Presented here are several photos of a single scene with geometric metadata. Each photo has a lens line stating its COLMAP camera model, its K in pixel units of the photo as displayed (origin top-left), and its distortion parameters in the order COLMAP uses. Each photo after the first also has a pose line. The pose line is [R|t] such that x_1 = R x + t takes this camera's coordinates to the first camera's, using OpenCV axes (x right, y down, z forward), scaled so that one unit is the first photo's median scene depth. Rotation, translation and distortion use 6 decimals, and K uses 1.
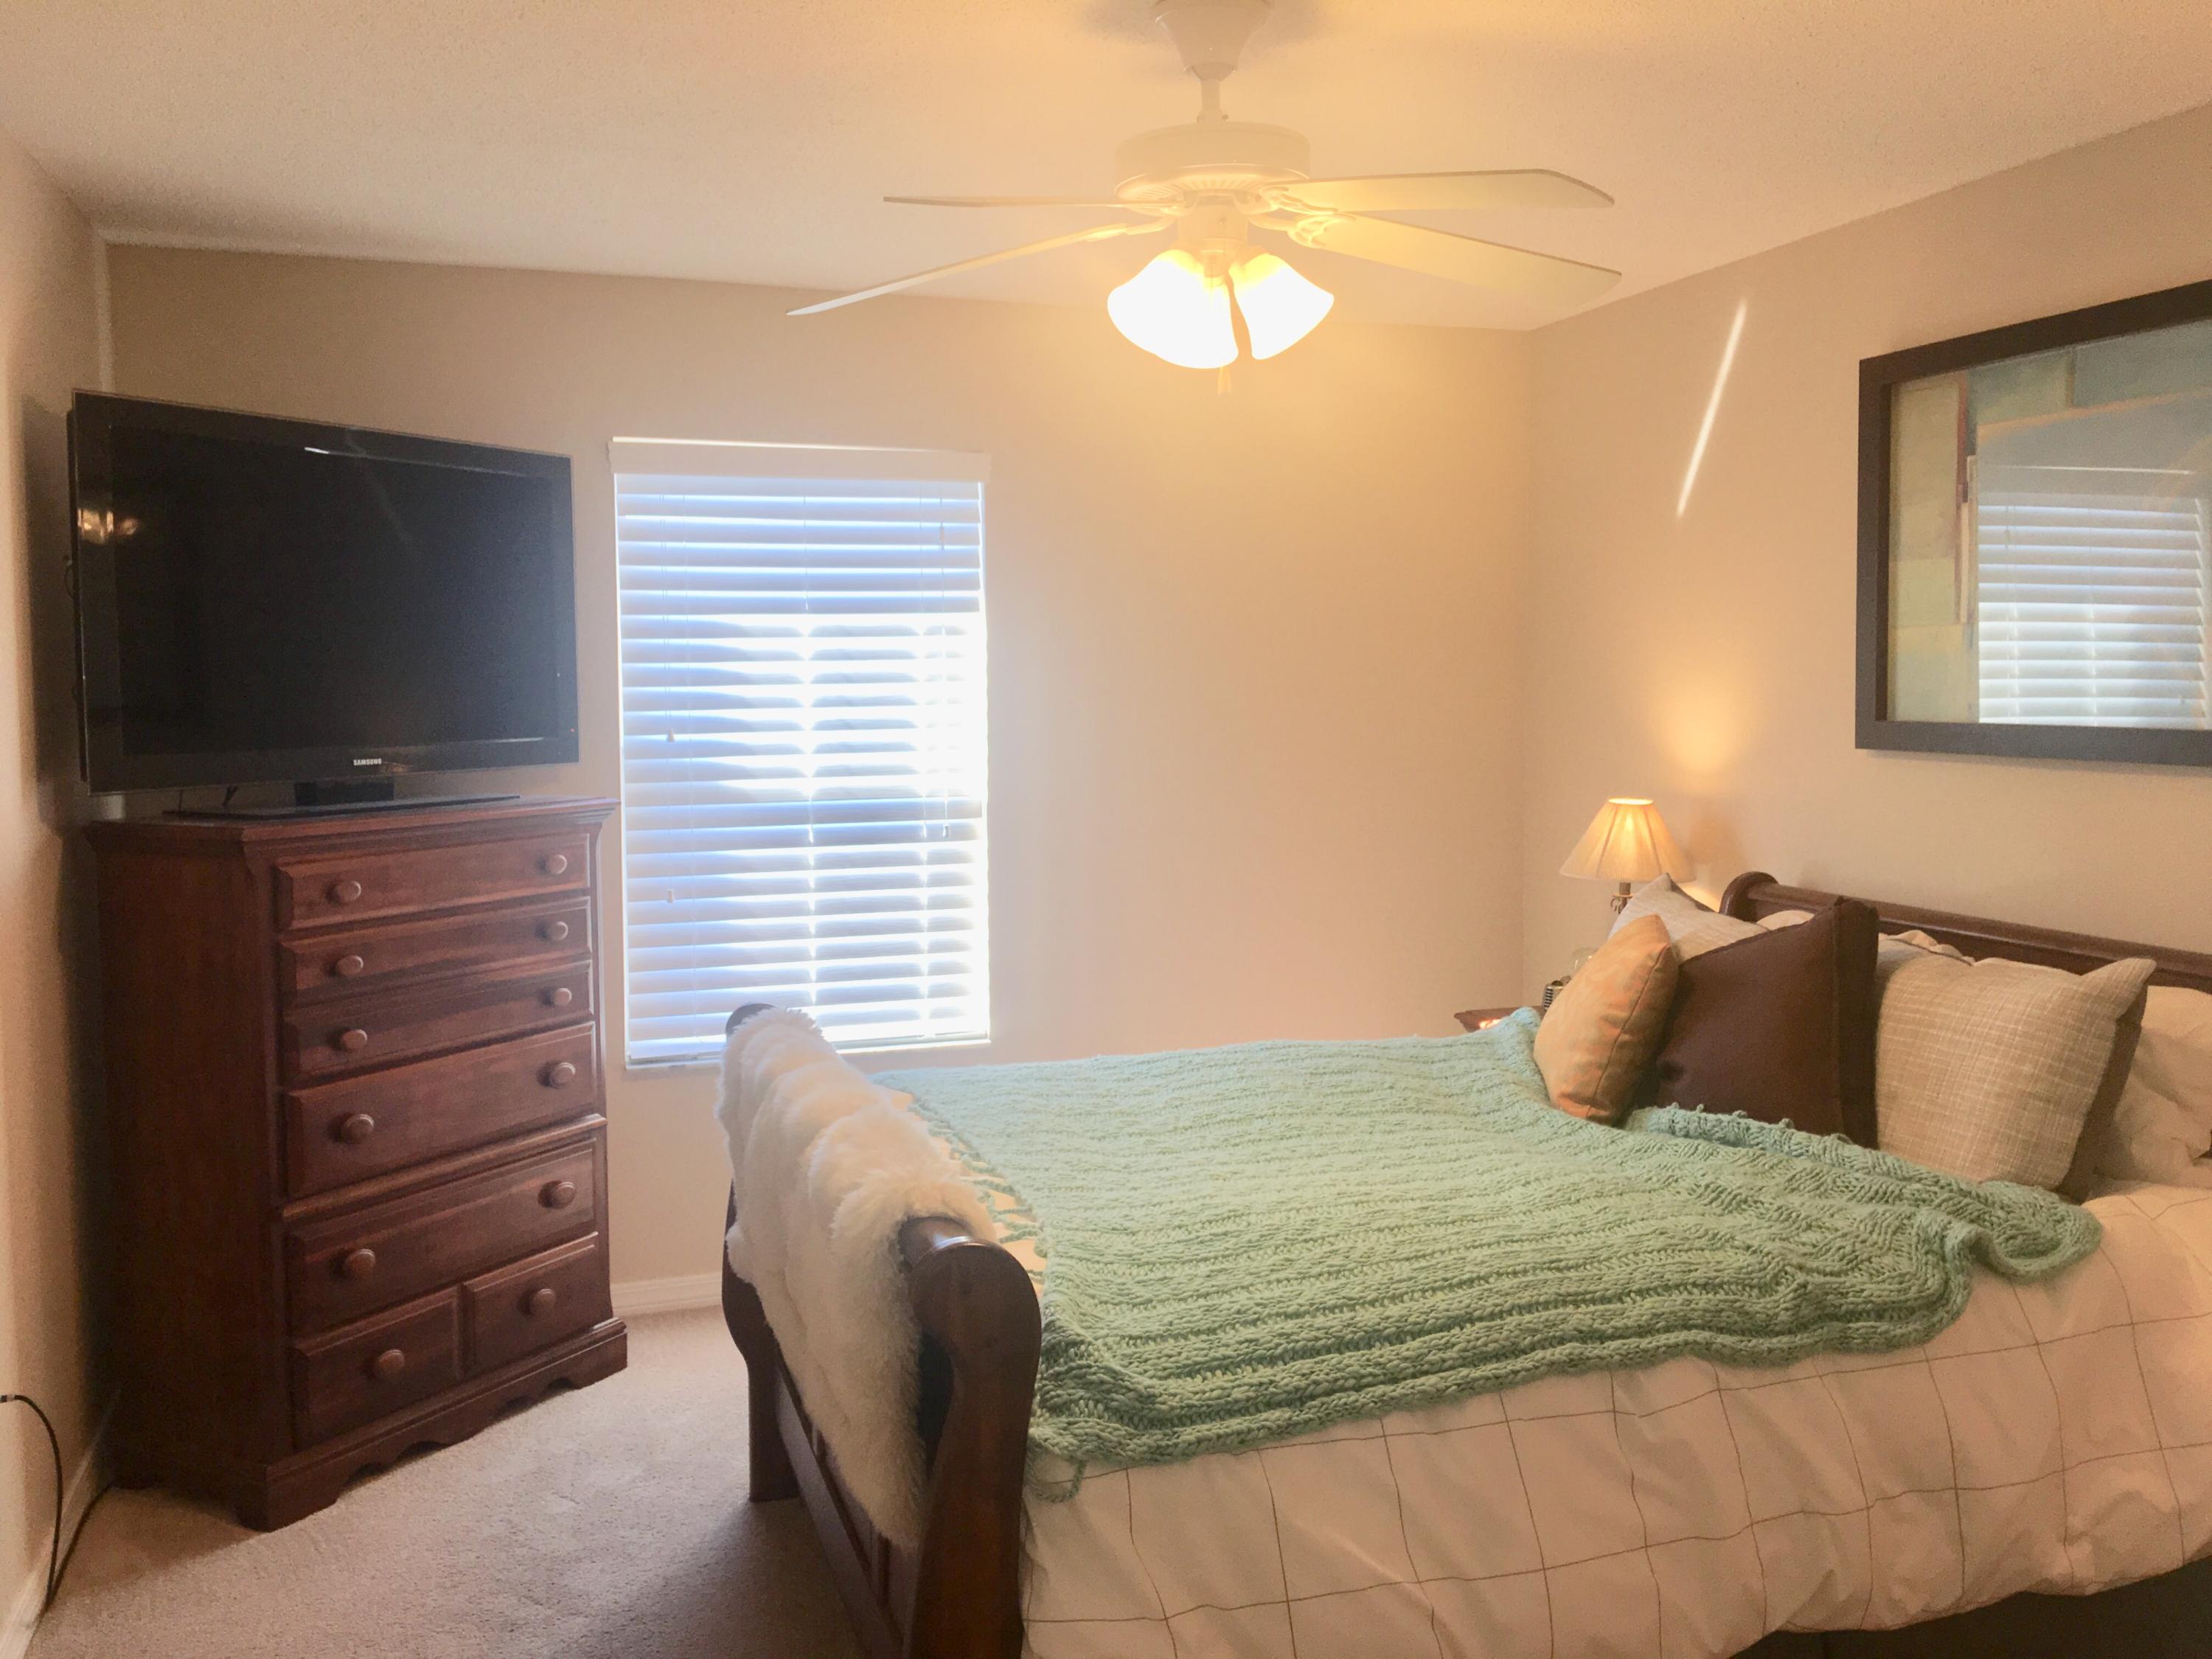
lens RADIAL K [[1861.2, 0, 1108.1], [0, 1861.2, 782.5], [0, 0, 1]] dist [0.113456, -0.174787]
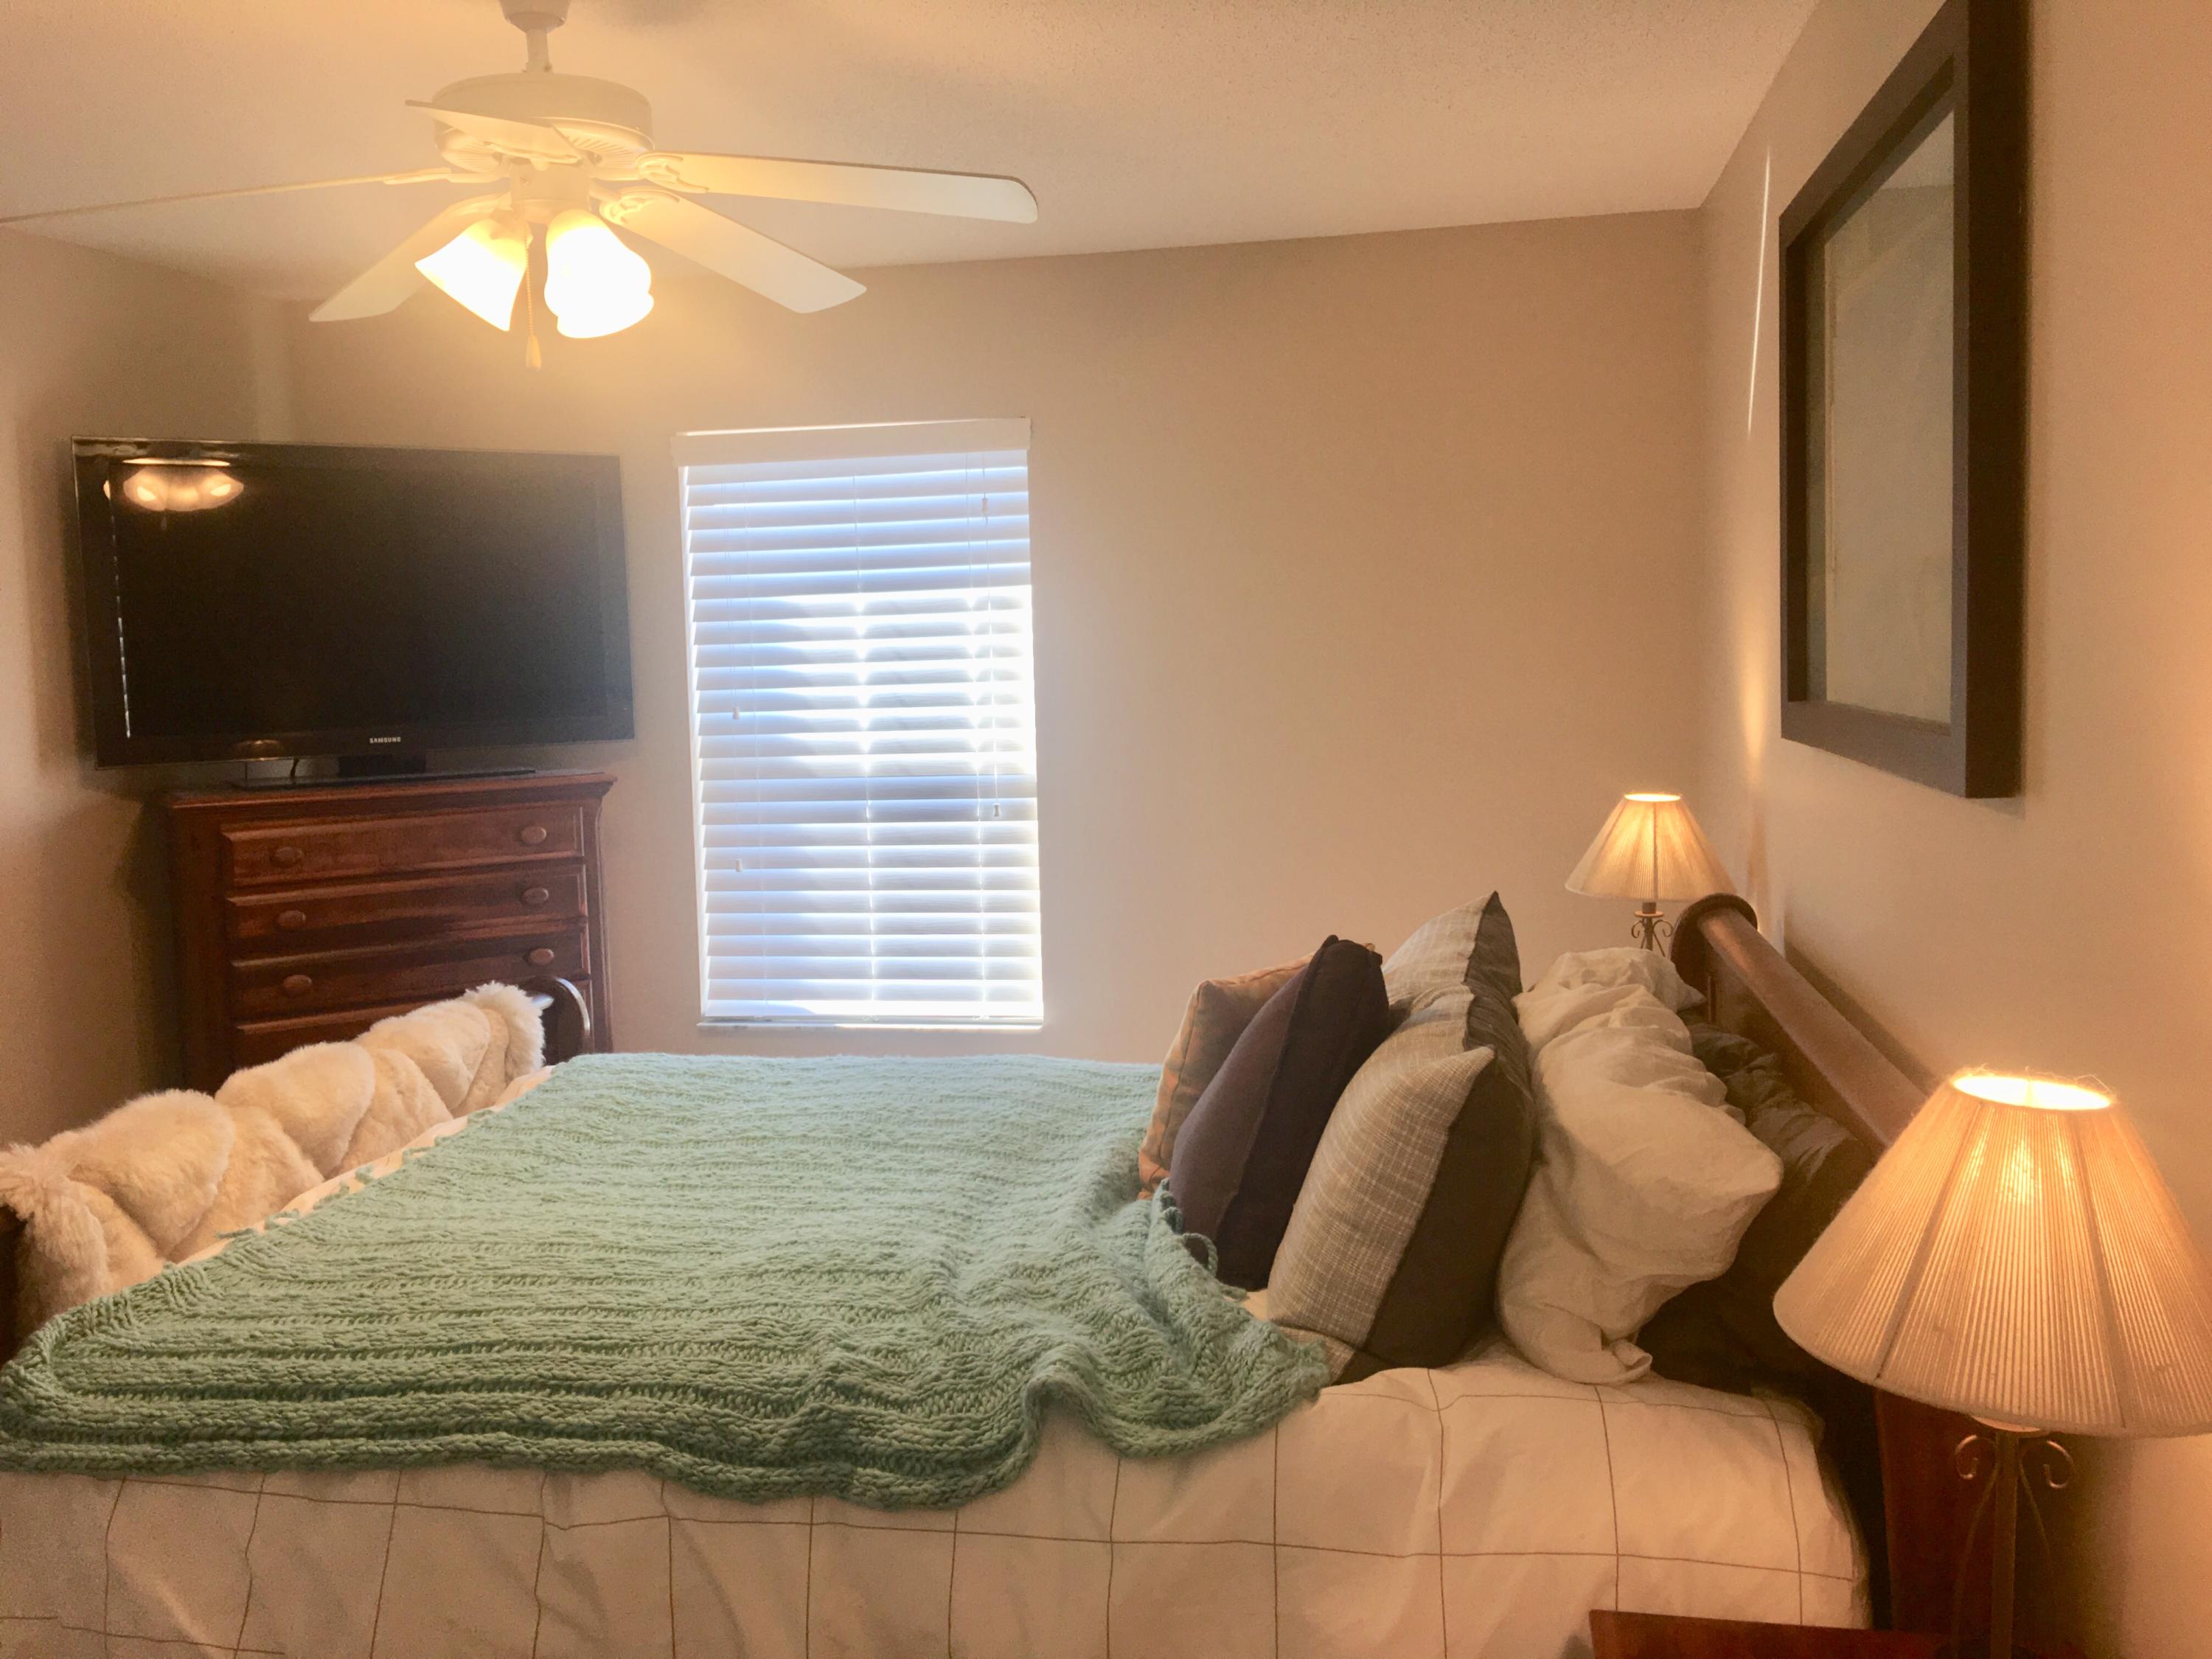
lens RADIAL K [[1861.2, 0, 1108.1], [0, 1861.2, 782.5], [0, 0, 1]] dist [0.113456, -0.174787]
pose [[0.878376, 0.018982, -0.477593, 0.538625], [-0.006074, 0.999574, 0.028557, -0.020784], [0.477931, -0.022183, 0.878117, 0.212632]]
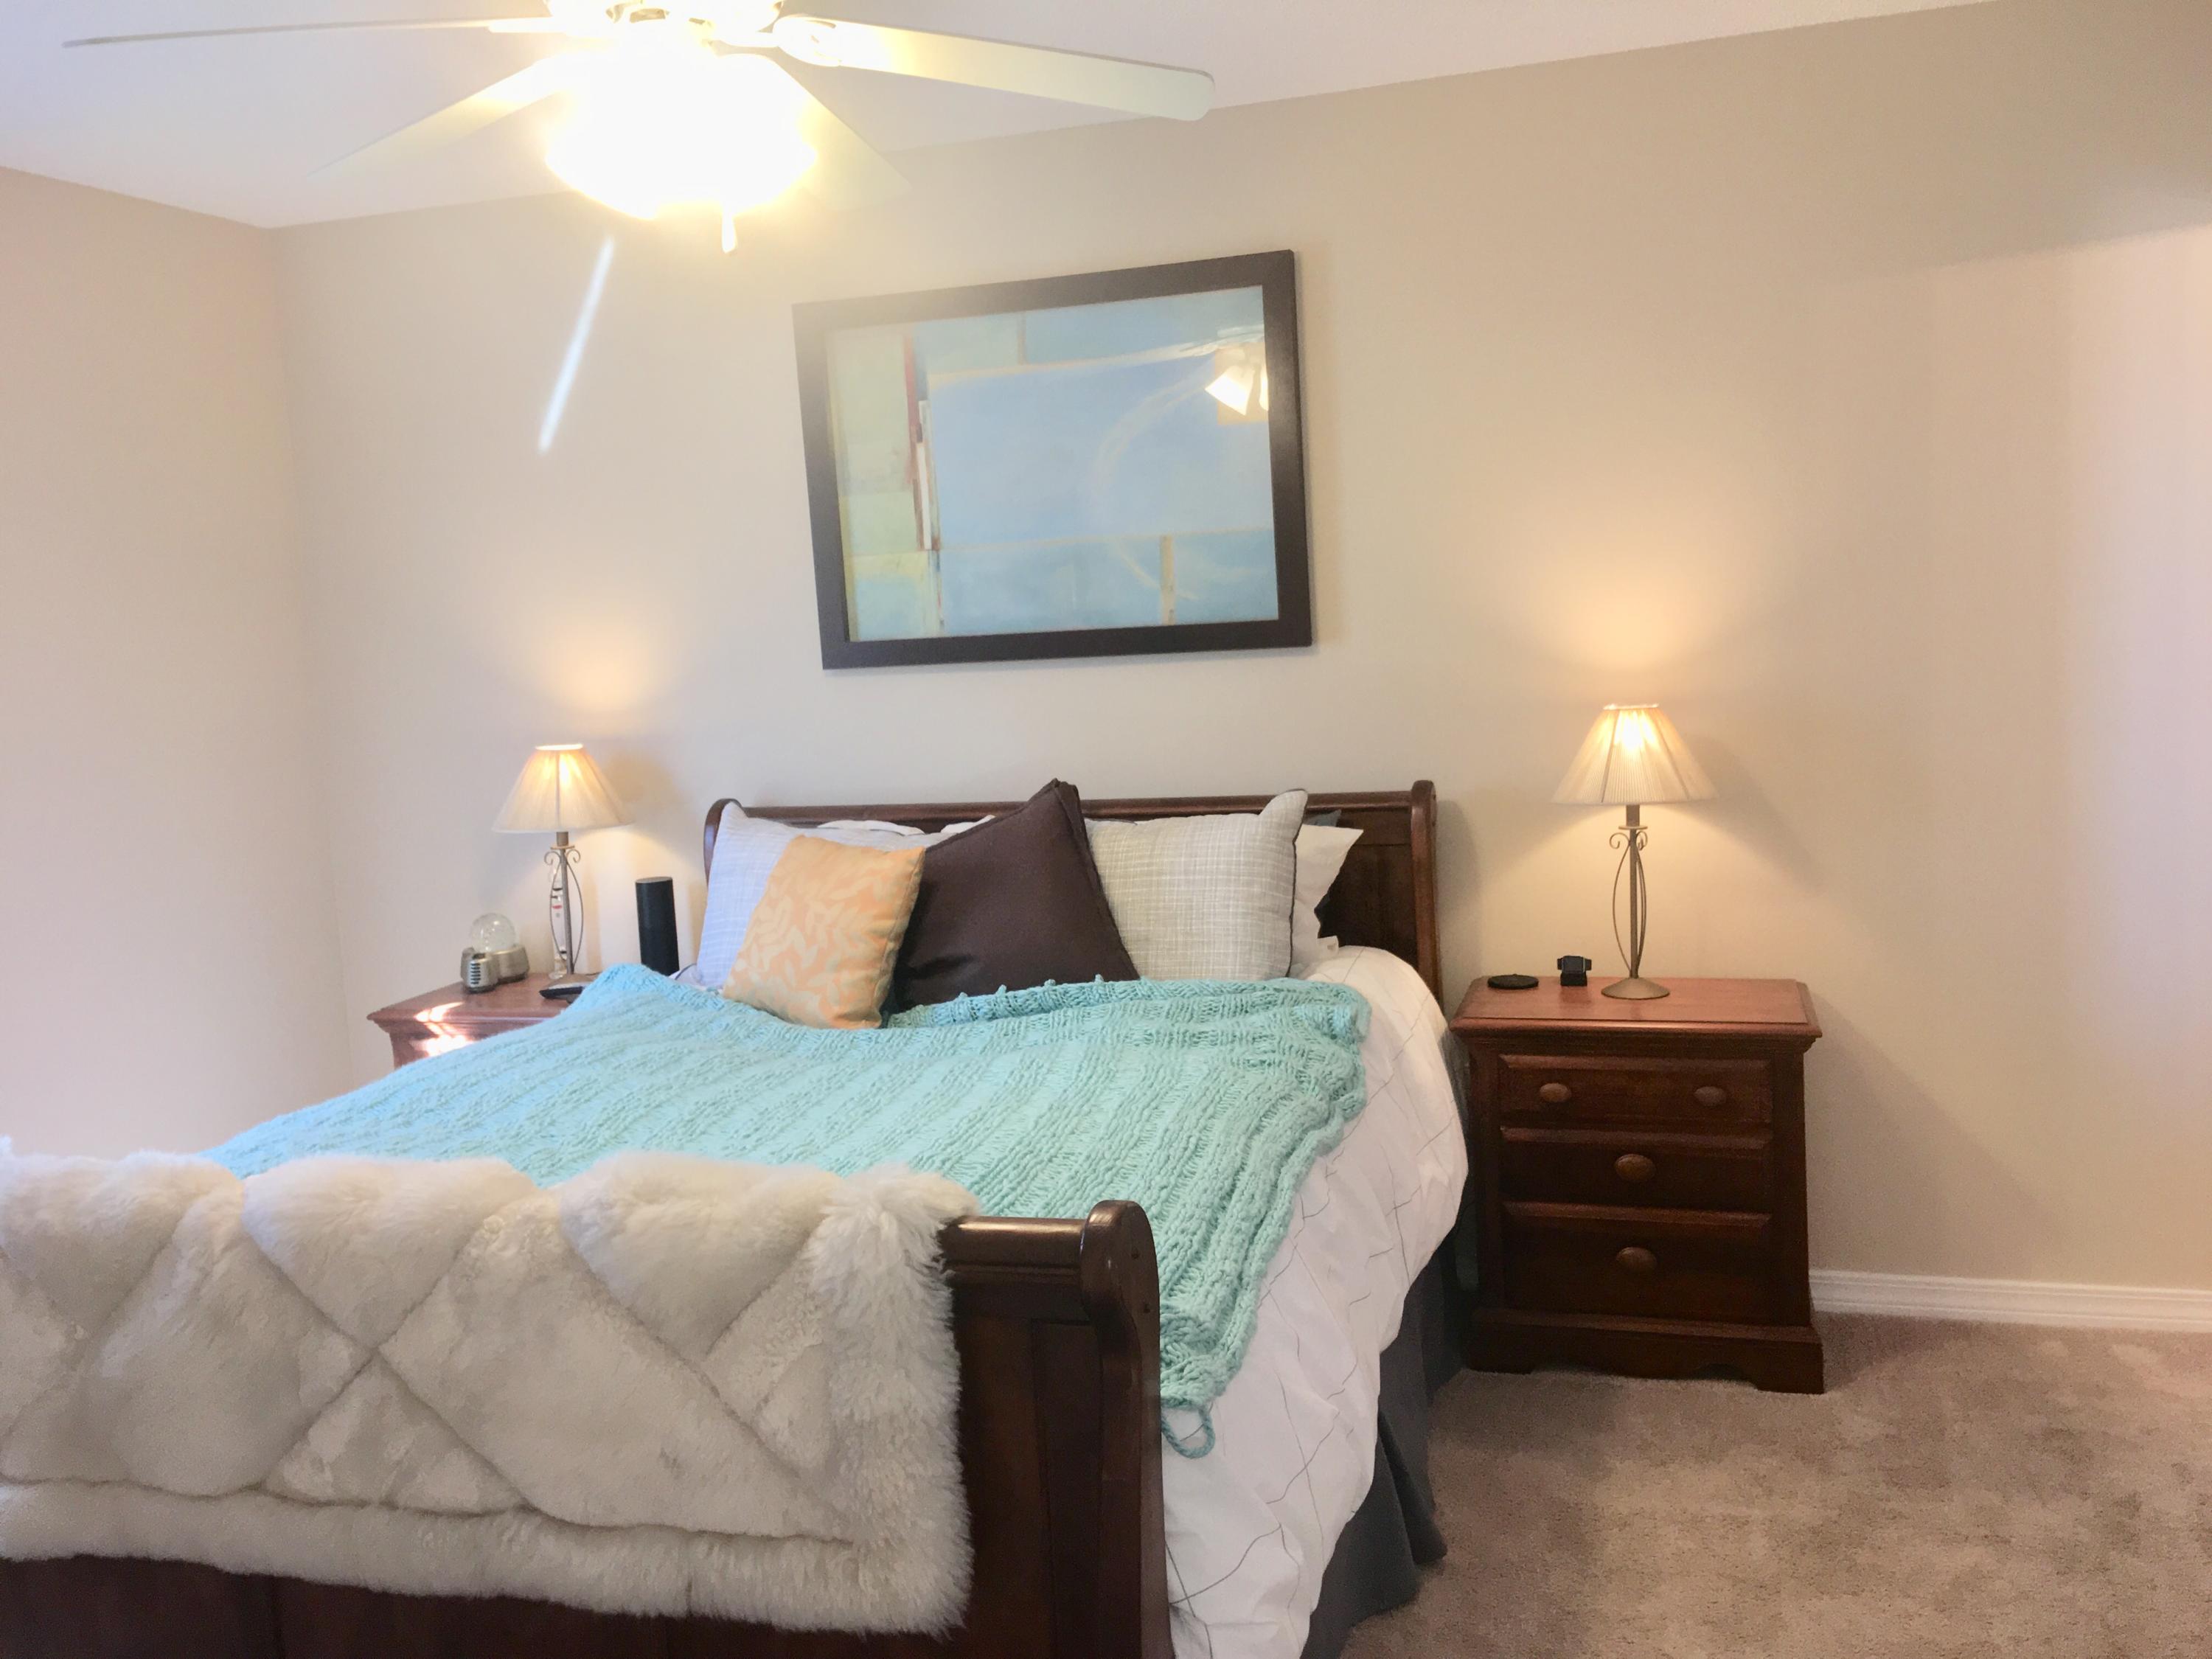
lens RADIAL K [[1861.2, 0, 1108.1], [0, 1861.2, 782.5], [0, 0, 1]] dist [0.113456, -0.174787]
pose [[0.584309, -0.106360, 0.804532, -0.394378], [0.099667, 0.993274, 0.058926, -0.000451], [-0.805388, 0.045755, 0.590979, 0.251582]]
